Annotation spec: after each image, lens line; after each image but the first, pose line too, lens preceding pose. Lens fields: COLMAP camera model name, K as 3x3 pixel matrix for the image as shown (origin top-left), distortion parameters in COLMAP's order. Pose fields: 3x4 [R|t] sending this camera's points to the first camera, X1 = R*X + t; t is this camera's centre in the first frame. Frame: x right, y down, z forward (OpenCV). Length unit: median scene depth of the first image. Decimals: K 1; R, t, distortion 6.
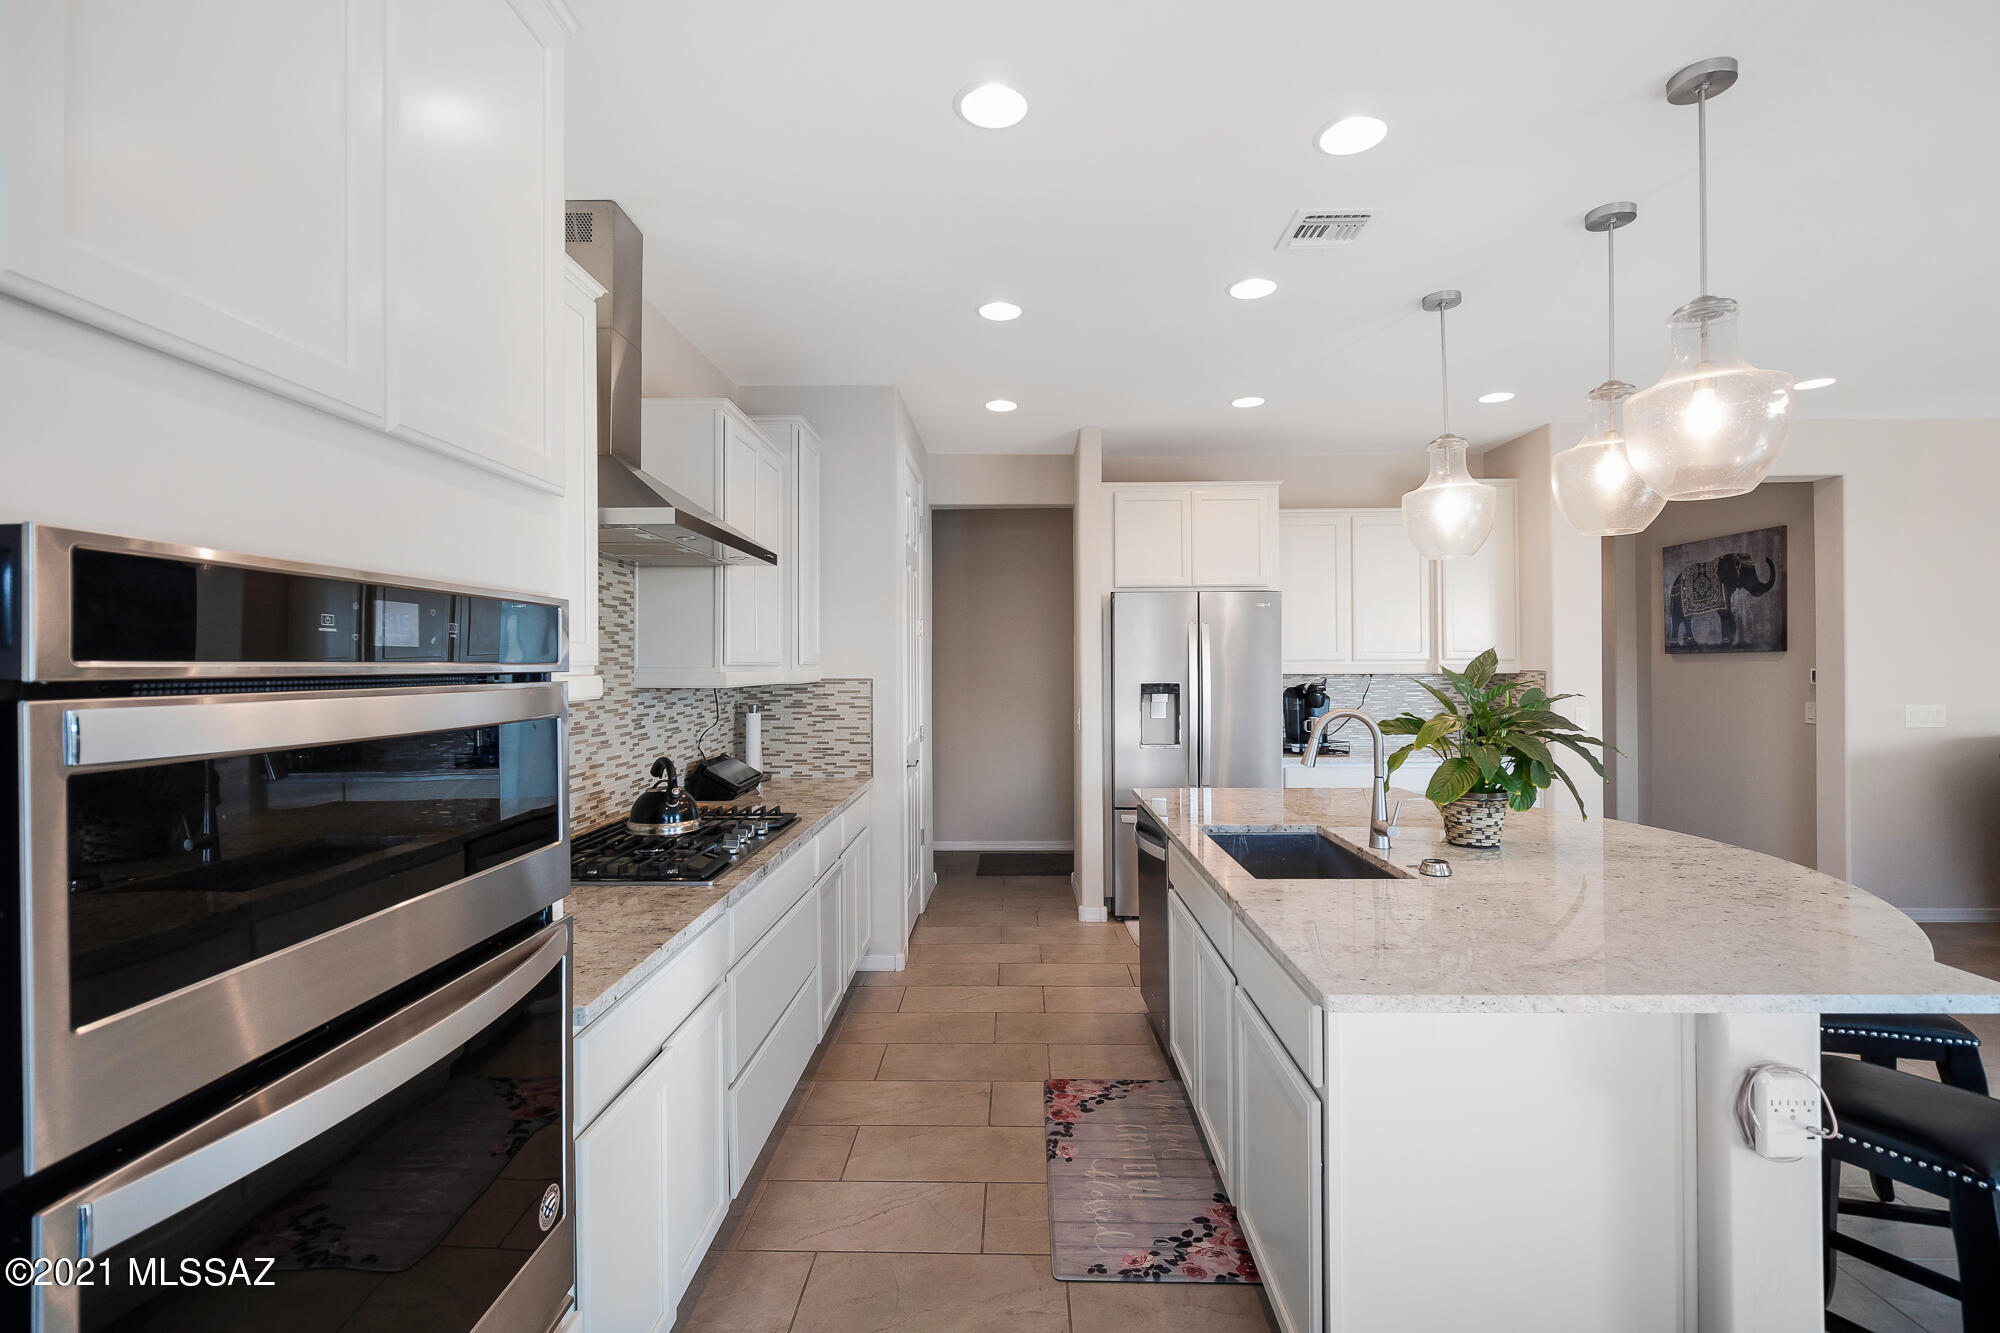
lens RADIAL K [[914.5, 0, 1000.9], [0, 914.5, 664.5], [0, 0, 1]] dist [-0.006637, 0.003159]
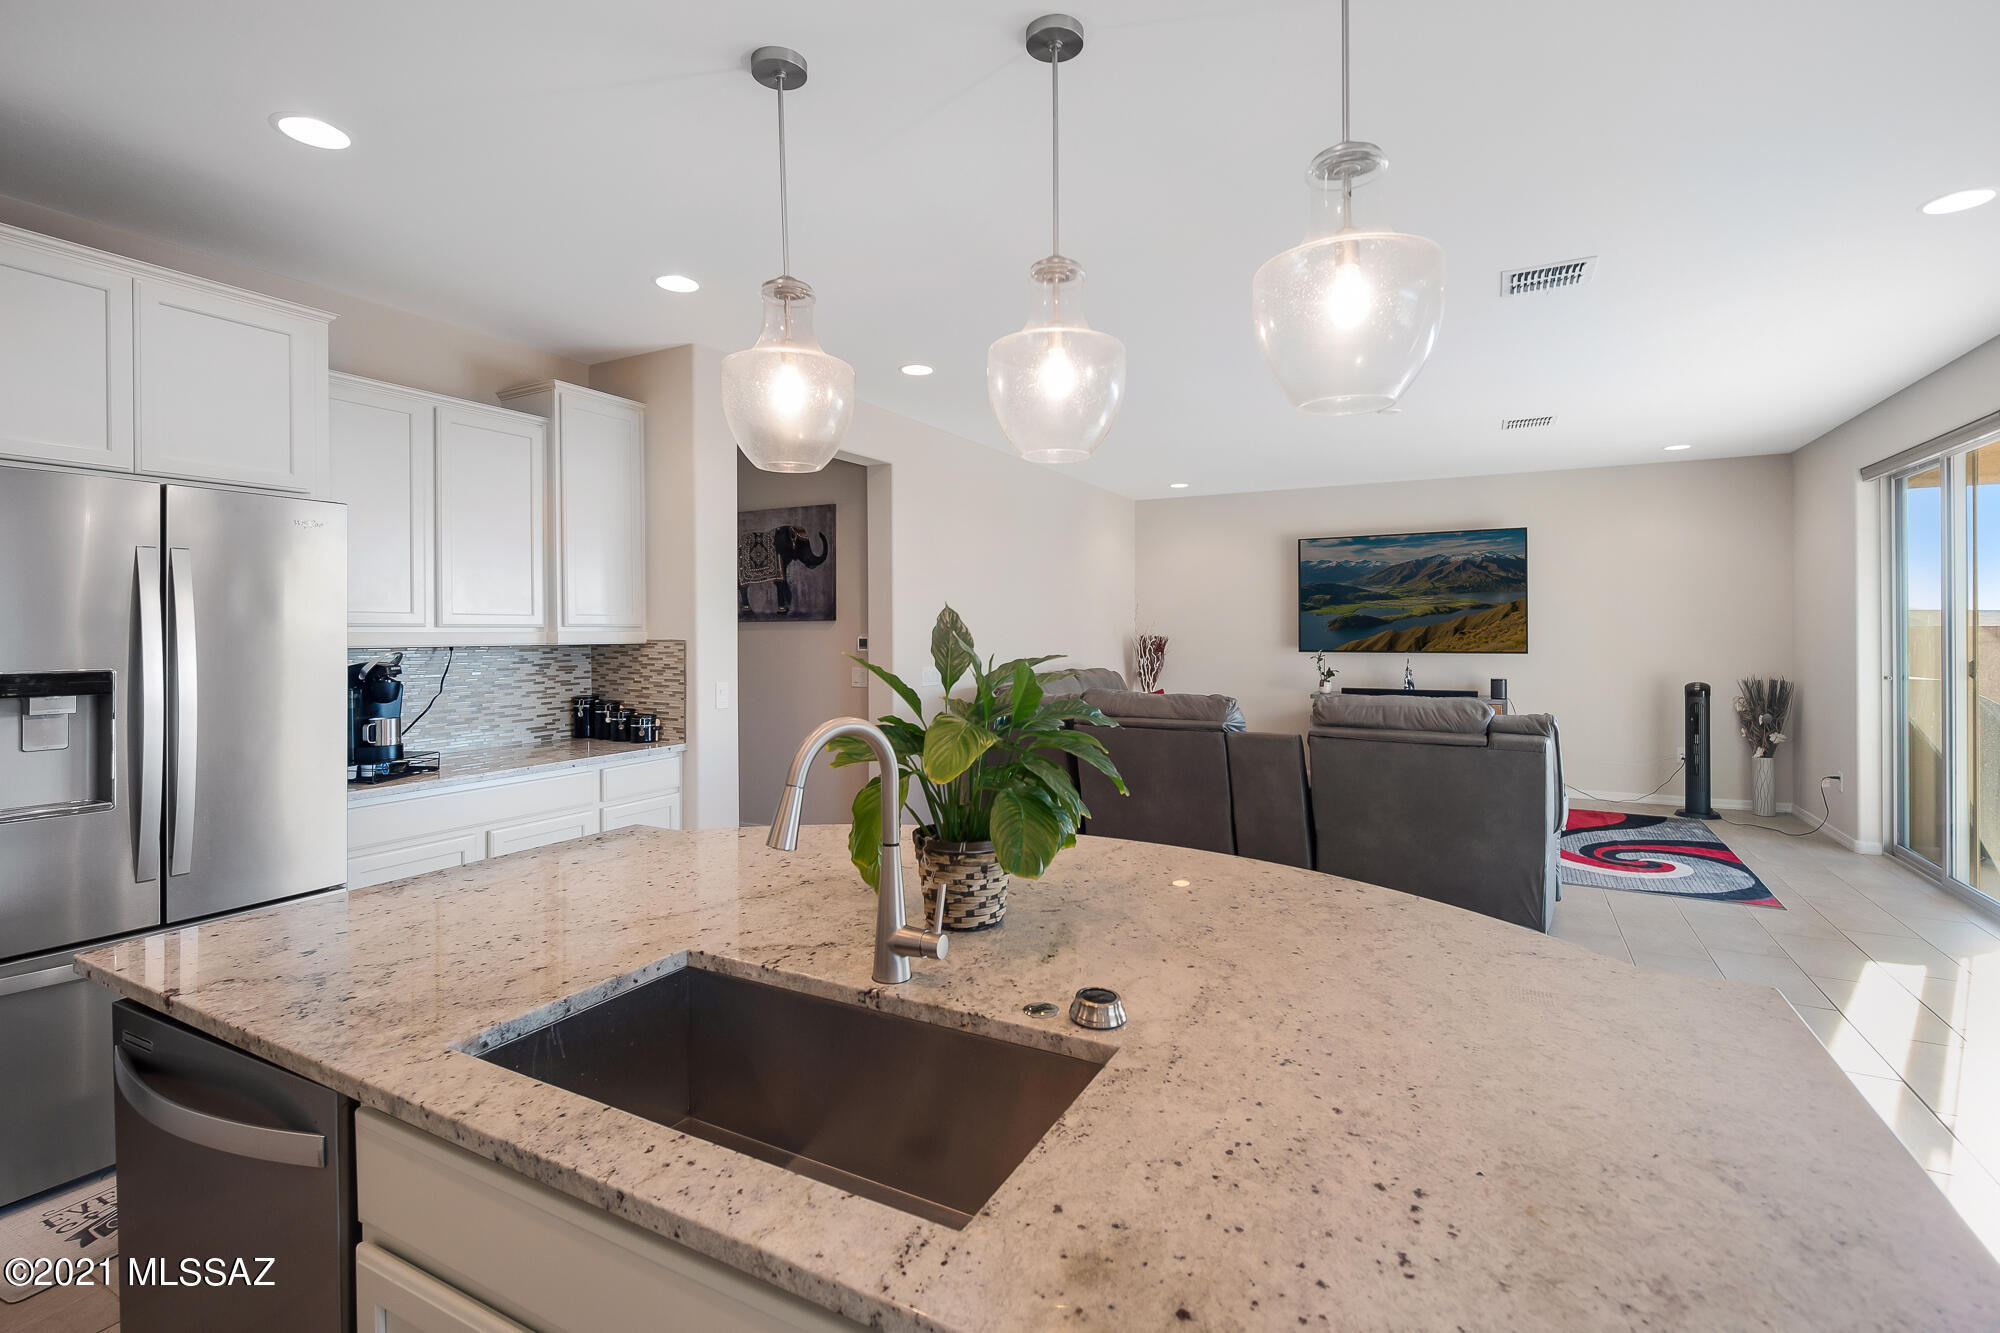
lens RADIAL K [[914.5, 0, 995.9], [0, 914.5, 632.8], [0, 0, 1]] dist [-0.006637, 0.003159]
pose [[0.456963, 0.001148, 0.889485, -0.014163], [-0.000237, 0.999999, -0.001169, 0.000784], [-0.889486, 0.000324, 0.456963, 0.351333]]
